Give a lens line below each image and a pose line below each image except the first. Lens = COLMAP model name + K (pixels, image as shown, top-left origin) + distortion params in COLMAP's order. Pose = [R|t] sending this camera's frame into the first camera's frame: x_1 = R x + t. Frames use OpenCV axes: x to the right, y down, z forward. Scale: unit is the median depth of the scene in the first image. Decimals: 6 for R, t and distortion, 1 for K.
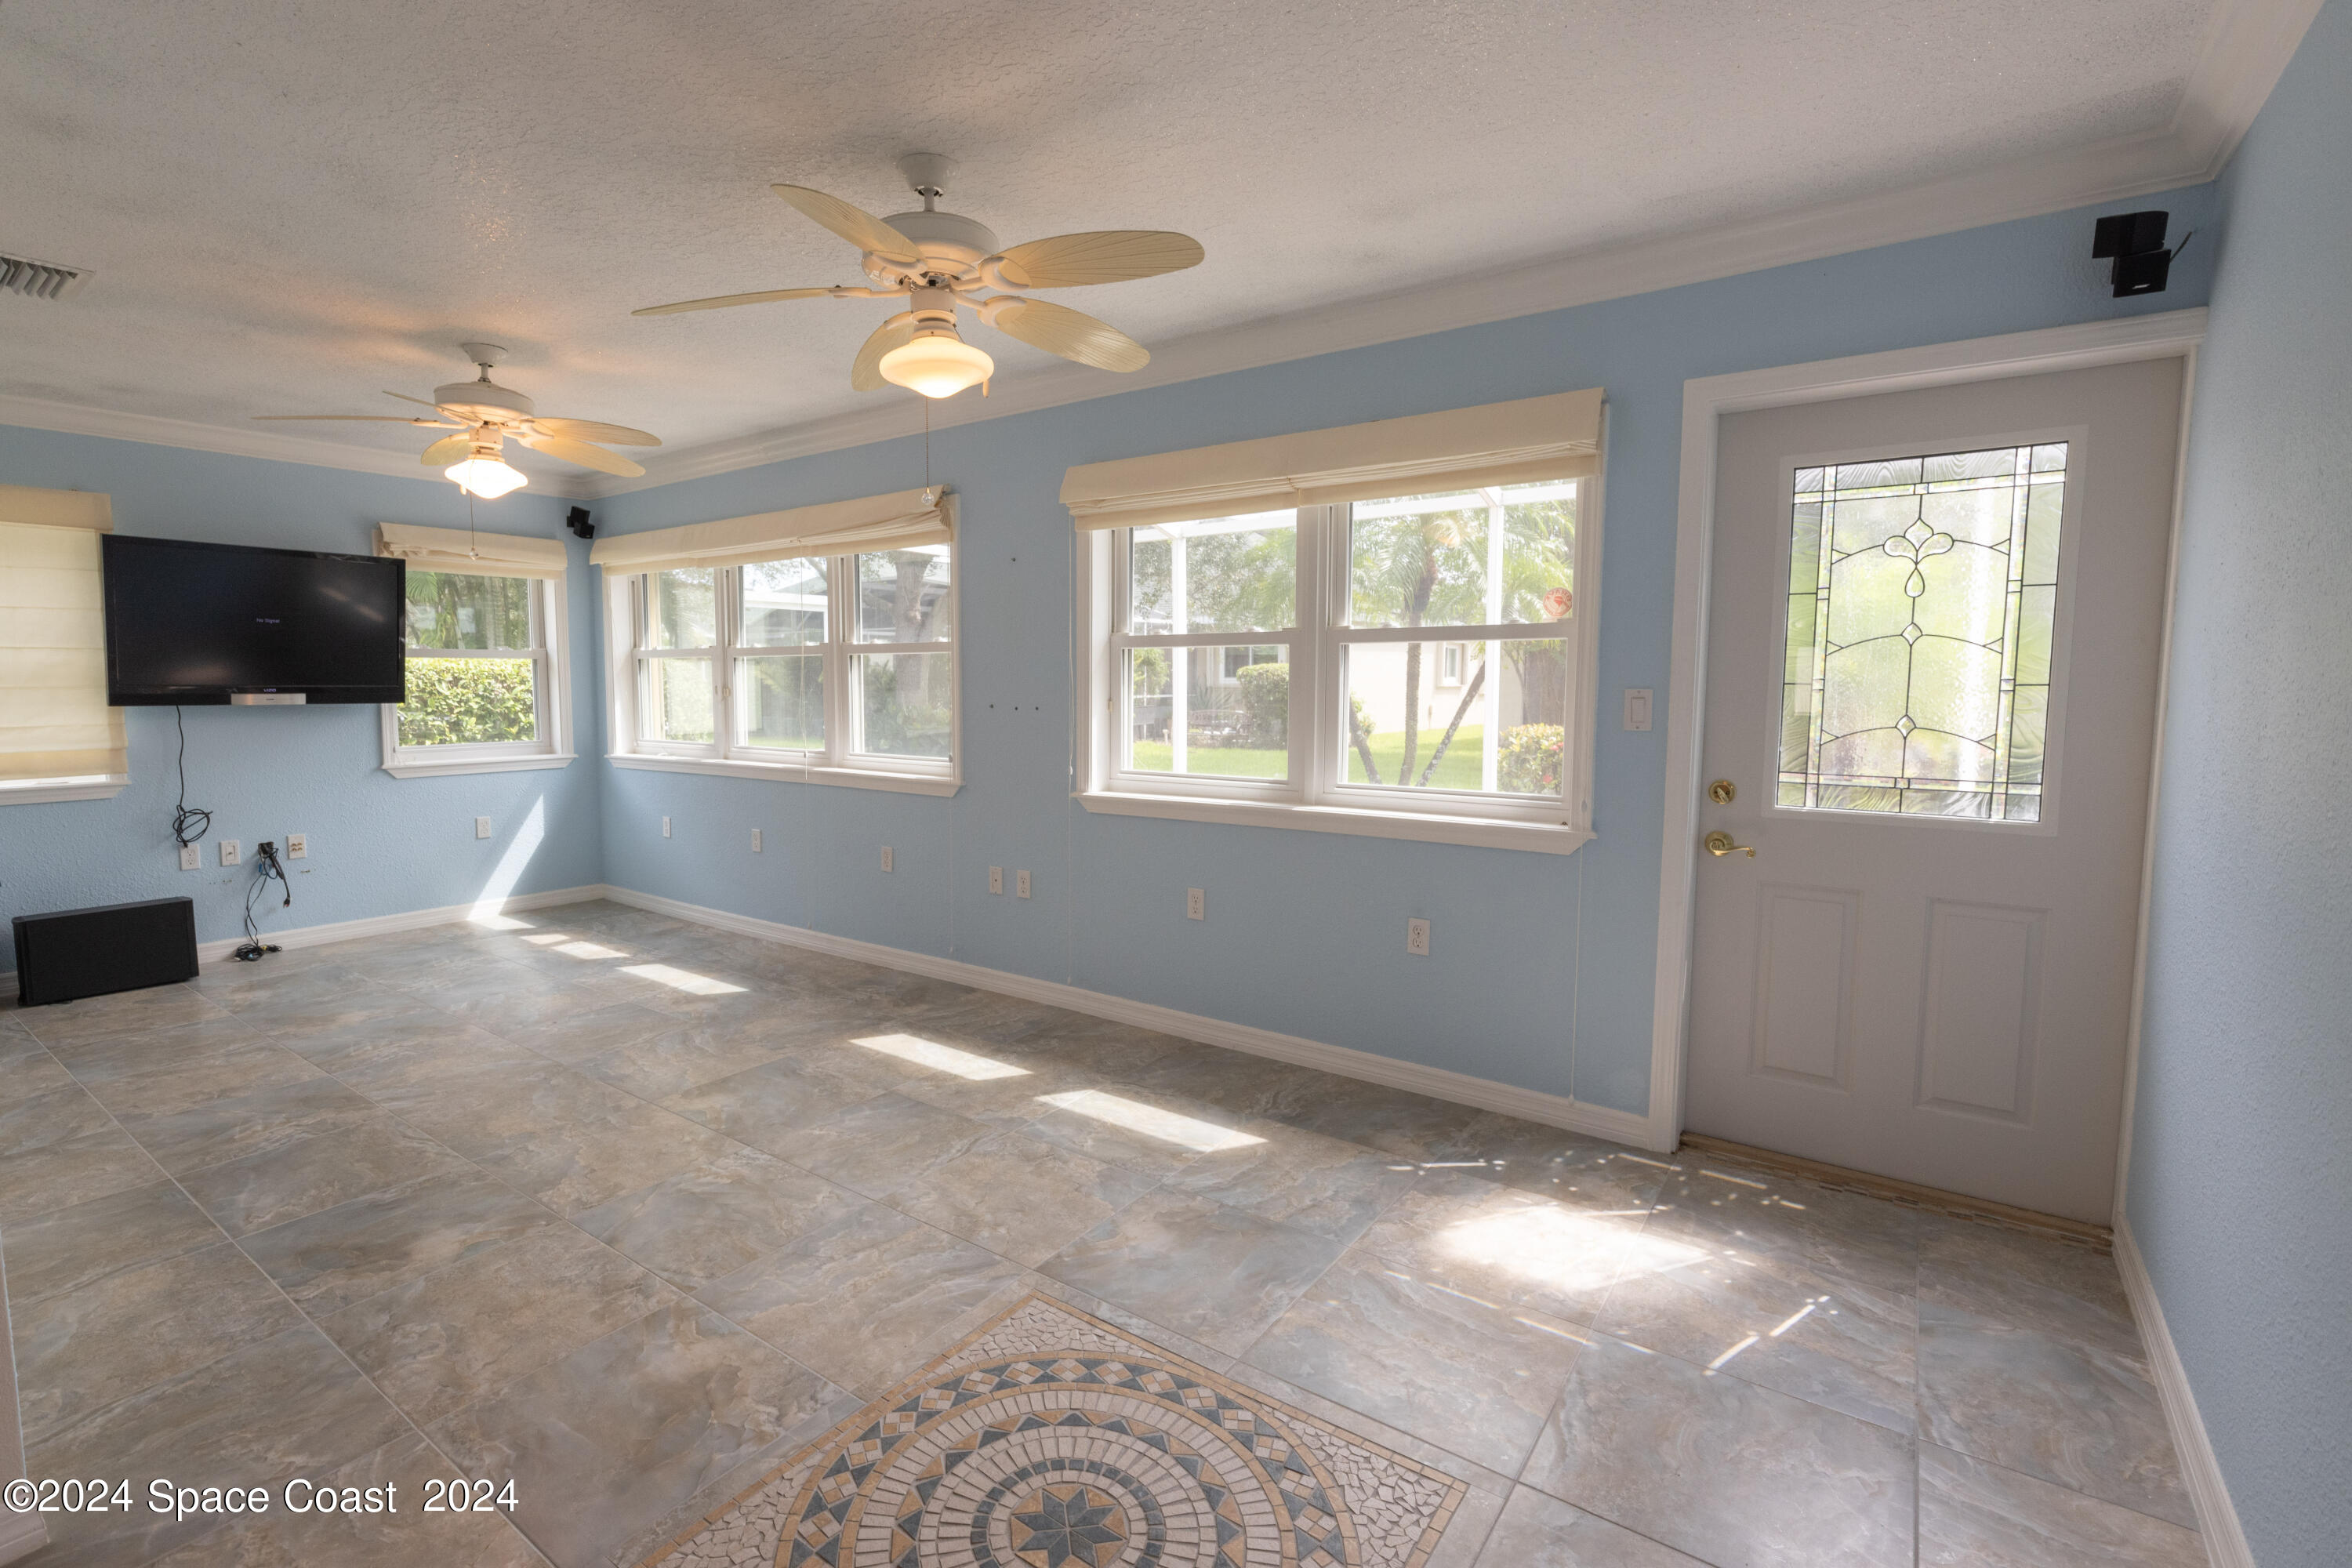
lens RADIAL K [[1081.3, 0, 1085.9], [0, 1081.3, 762.4], [0, 0, 1]] dist [0.000908, 0.000554]
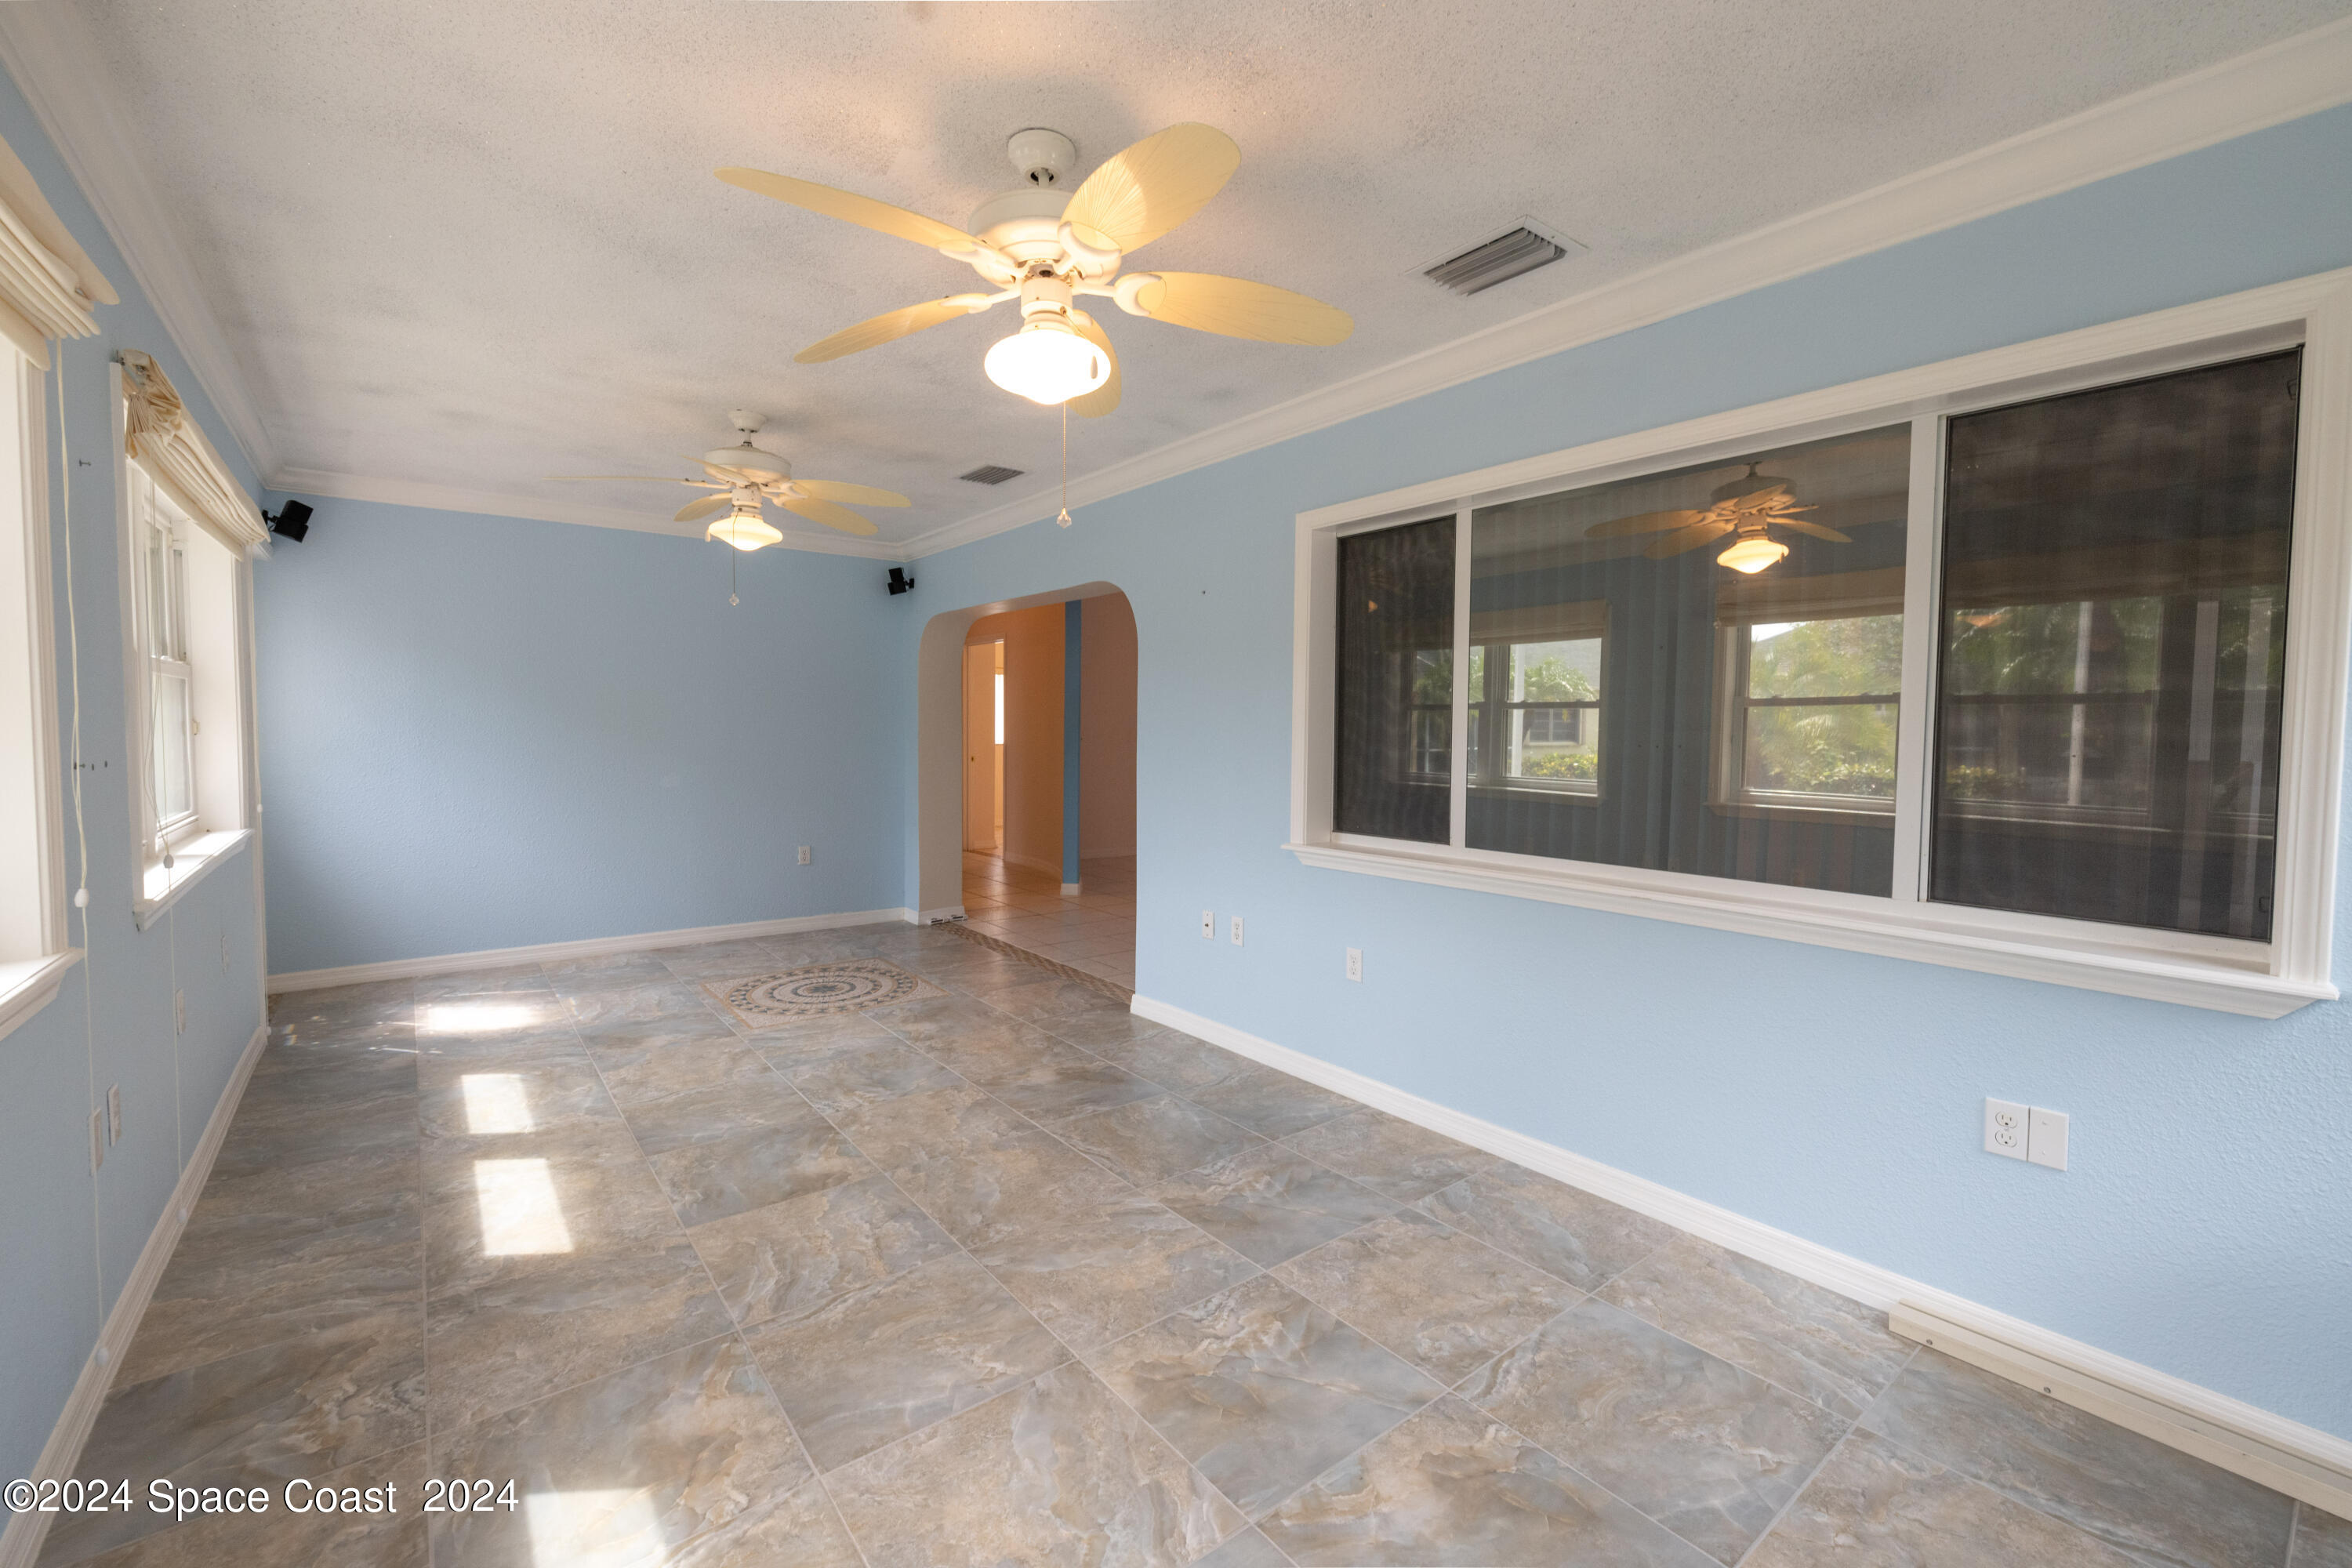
lens RADIAL K [[983.3, 0, 1180.9], [0, 983.3, 772.8], [0, 0, 1]] dist [0.003189, 0.000276]
pose [[-0.970185, -0.019698, 0.241562, -0.884884], [0.009868, 0.992655, 0.120578, -0.130657], [-0.242163, 0.119366, -0.962865, 1.782299]]
